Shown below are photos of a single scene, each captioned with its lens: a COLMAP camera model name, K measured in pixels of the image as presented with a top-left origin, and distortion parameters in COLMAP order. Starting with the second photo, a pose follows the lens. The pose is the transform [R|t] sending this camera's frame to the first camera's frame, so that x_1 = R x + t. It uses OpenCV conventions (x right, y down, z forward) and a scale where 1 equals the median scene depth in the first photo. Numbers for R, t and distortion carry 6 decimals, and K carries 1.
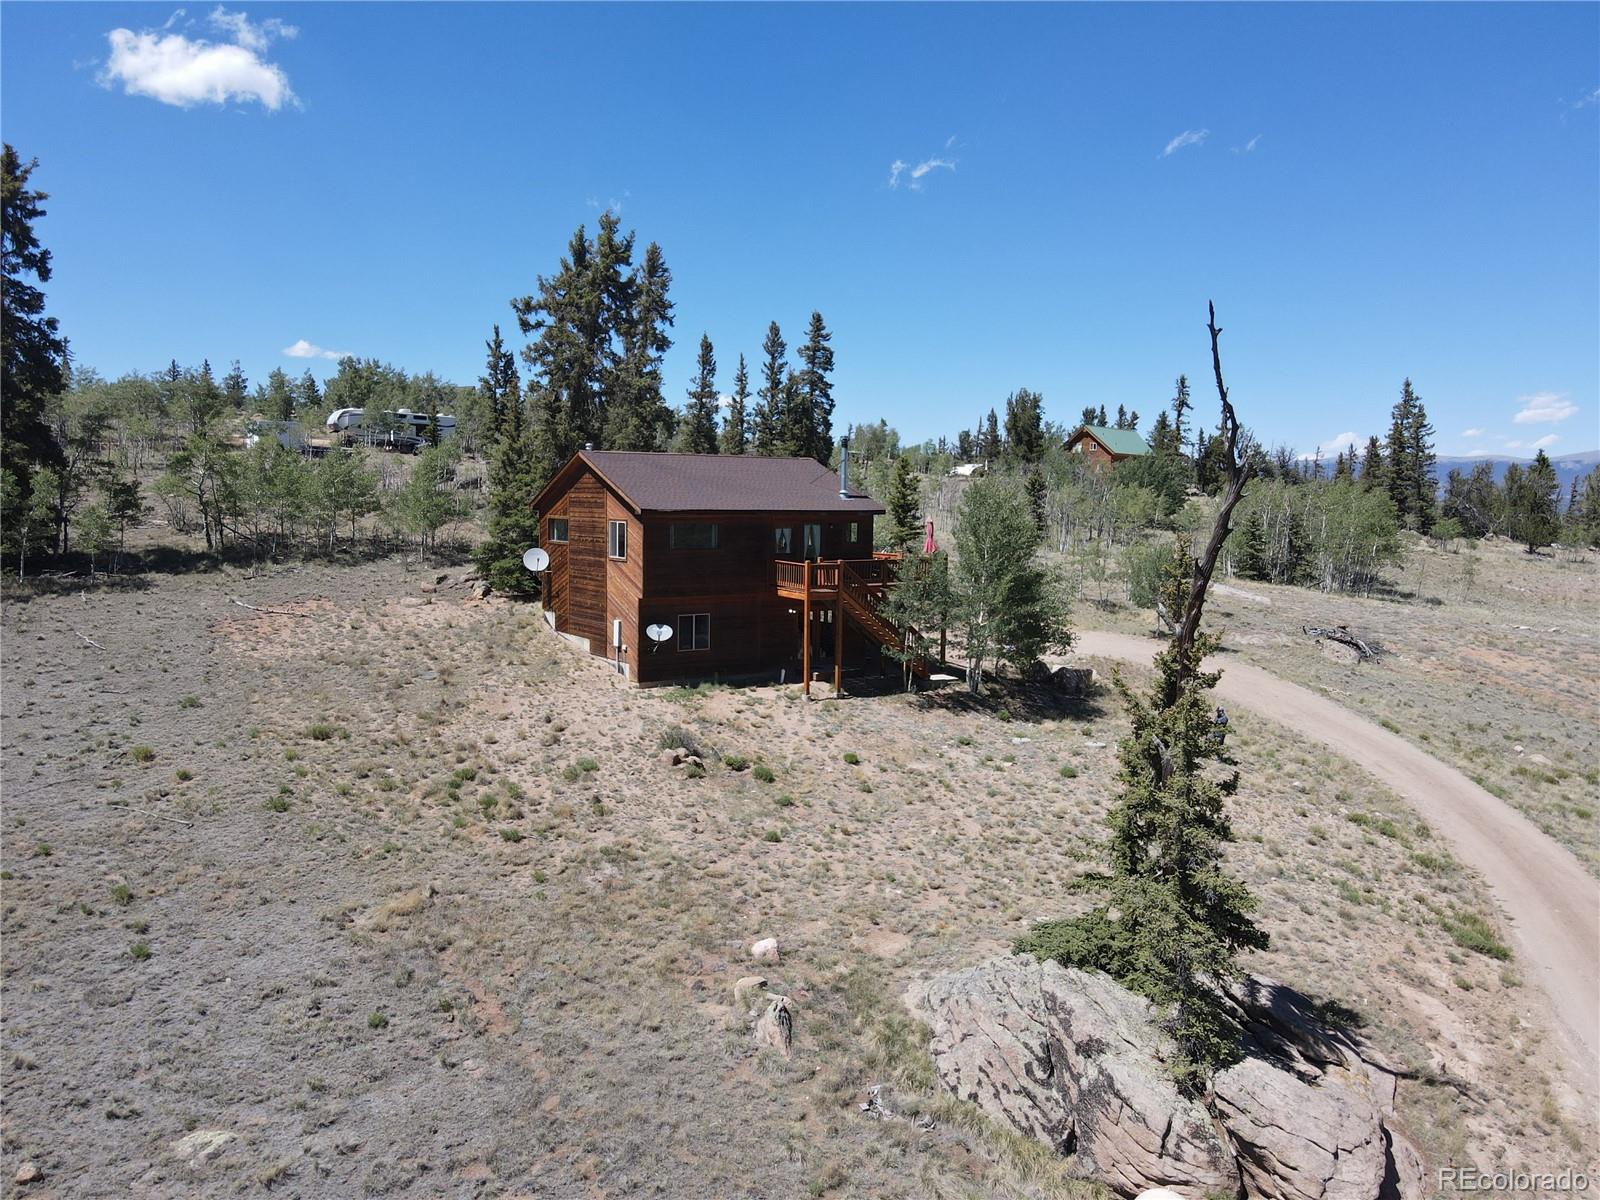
lens RADIAL K [[1166.9, 0, 795.9], [0, 1166.9, 572.9], [0, 0, 1]] dist [-0.004954, -0.001875]
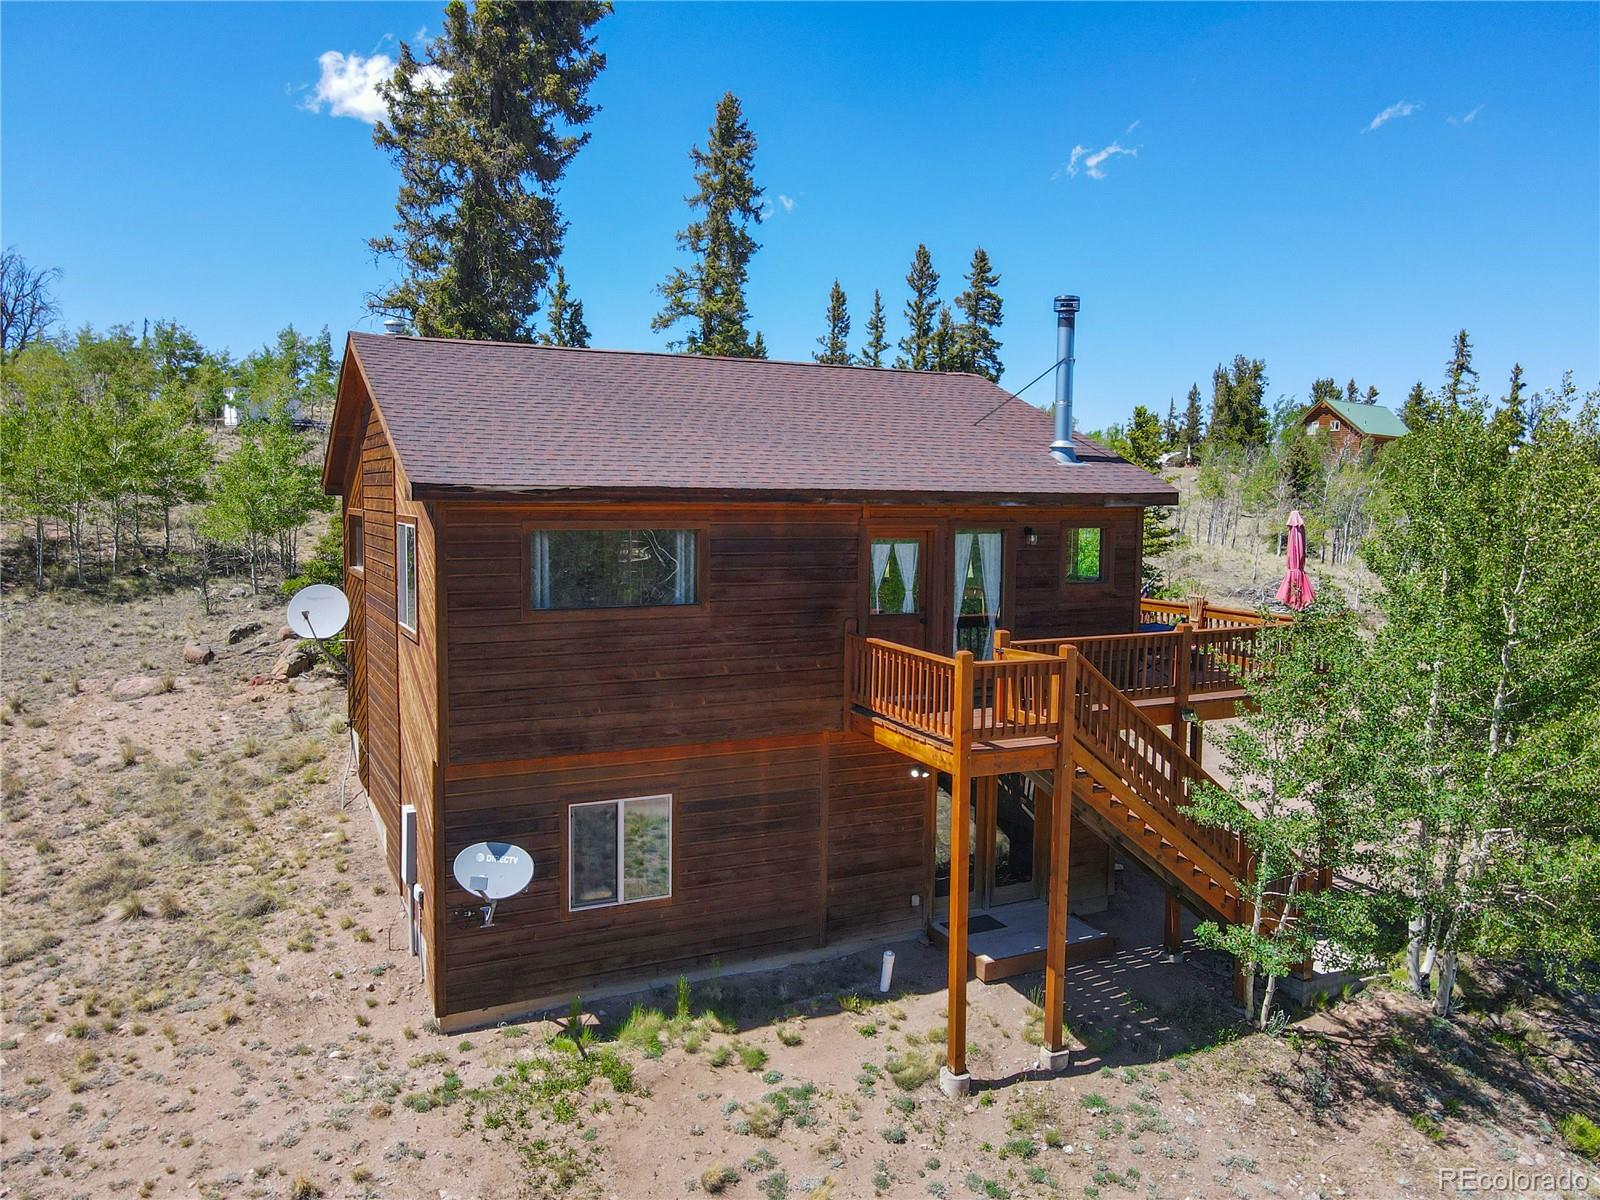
lens RADIAL K [[1166.9, 0, 795.9], [0, 1166.9, 572.9], [0, 0, 1]] dist [-0.004954, -0.001875]
pose [[0.990800, 0.007256, -0.135138, 0.006920], [-0.007085, 0.999973, 0.001743, -0.027579], [0.135147, -0.000770, 0.990825, 0.603081]]
